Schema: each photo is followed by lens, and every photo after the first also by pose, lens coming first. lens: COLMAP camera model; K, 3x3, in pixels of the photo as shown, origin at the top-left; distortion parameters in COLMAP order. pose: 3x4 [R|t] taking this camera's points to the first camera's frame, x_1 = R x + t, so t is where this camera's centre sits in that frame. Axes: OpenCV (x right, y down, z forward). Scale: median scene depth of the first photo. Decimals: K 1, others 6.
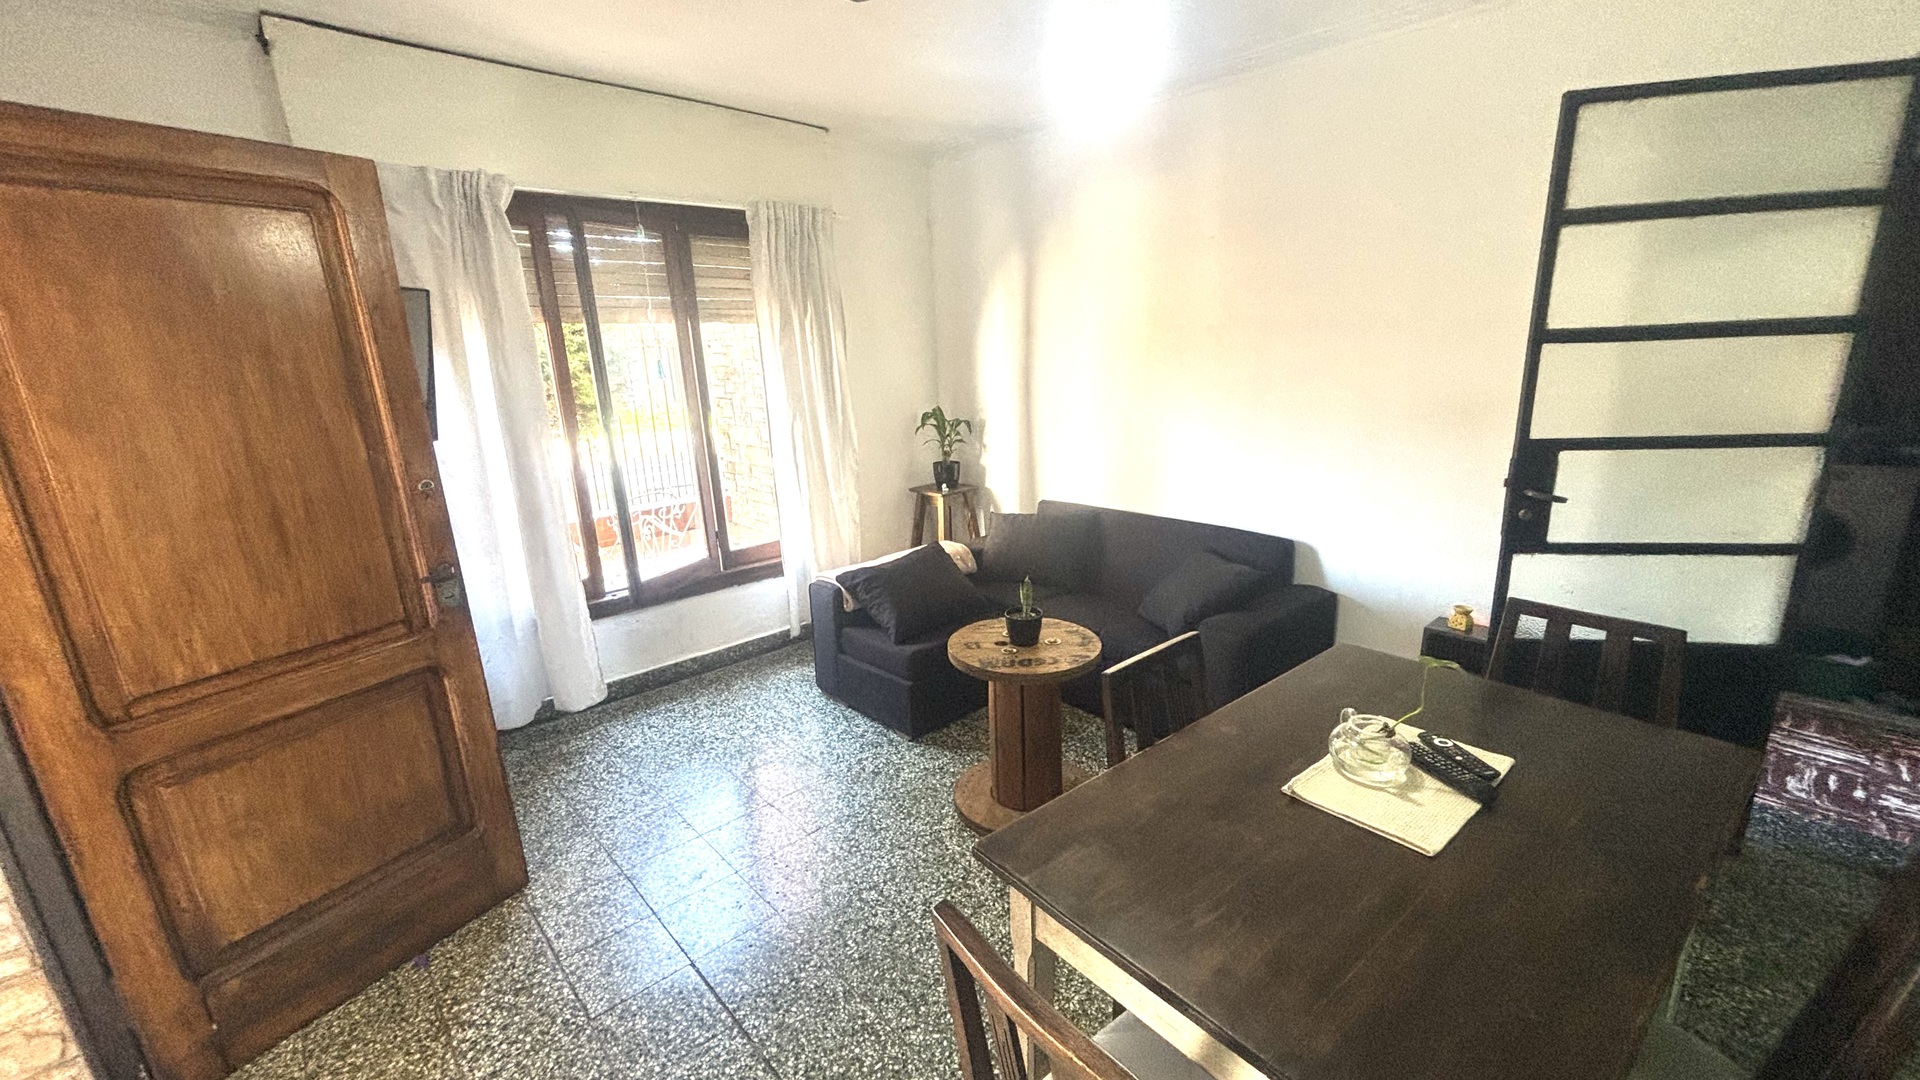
lens RADIAL K [[774.0, 0, 960.0], [0, 774.0, 540.0], [0, 0, 1]] dist [-0.001390, 0.000177]
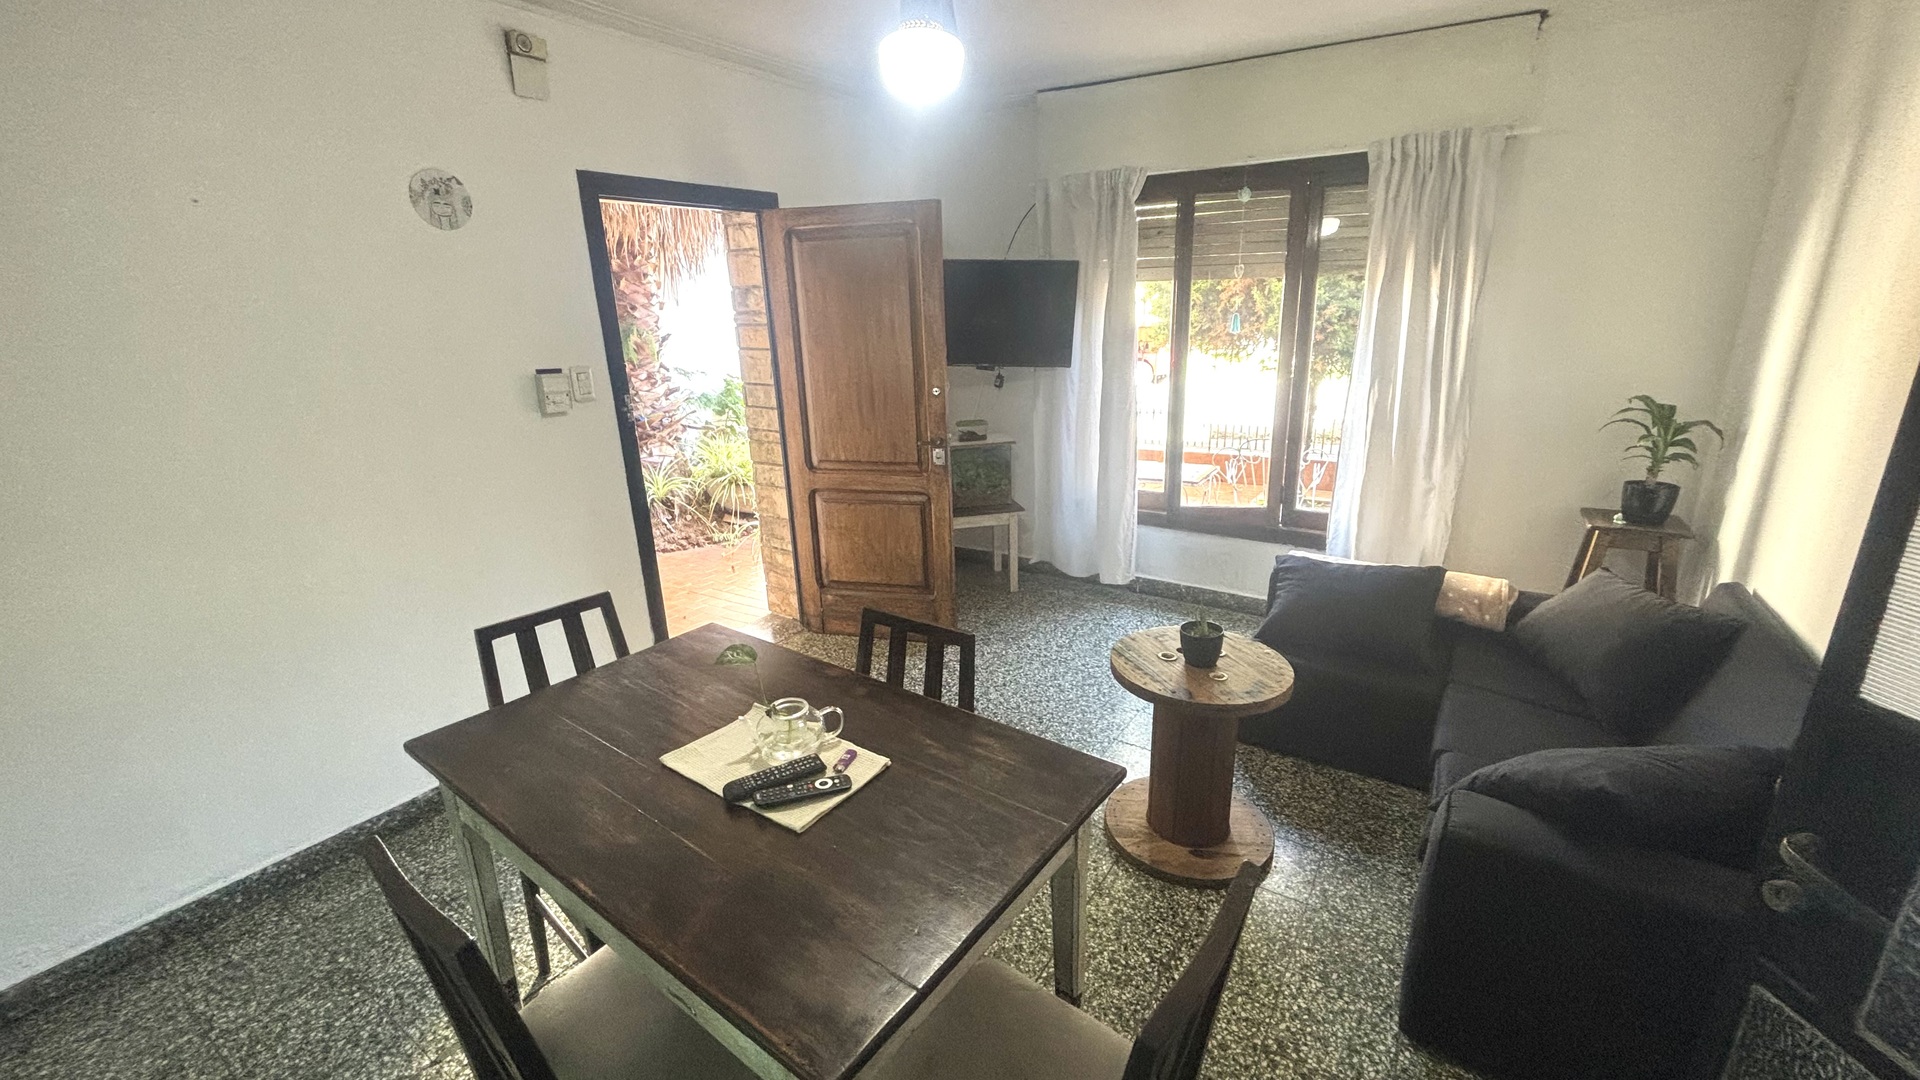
lens RADIAL K [[774.0, 0, 960.0], [0, 774.0, 540.0], [0, 0, 1]] dist [-0.001390, 0.000177]
pose [[0.264510, 0.312336, -0.912404, 0.577597], [-0.225815, 0.939858, 0.256269, -0.121508], [0.937572, 0.138249, 0.319132, 0.322216]]
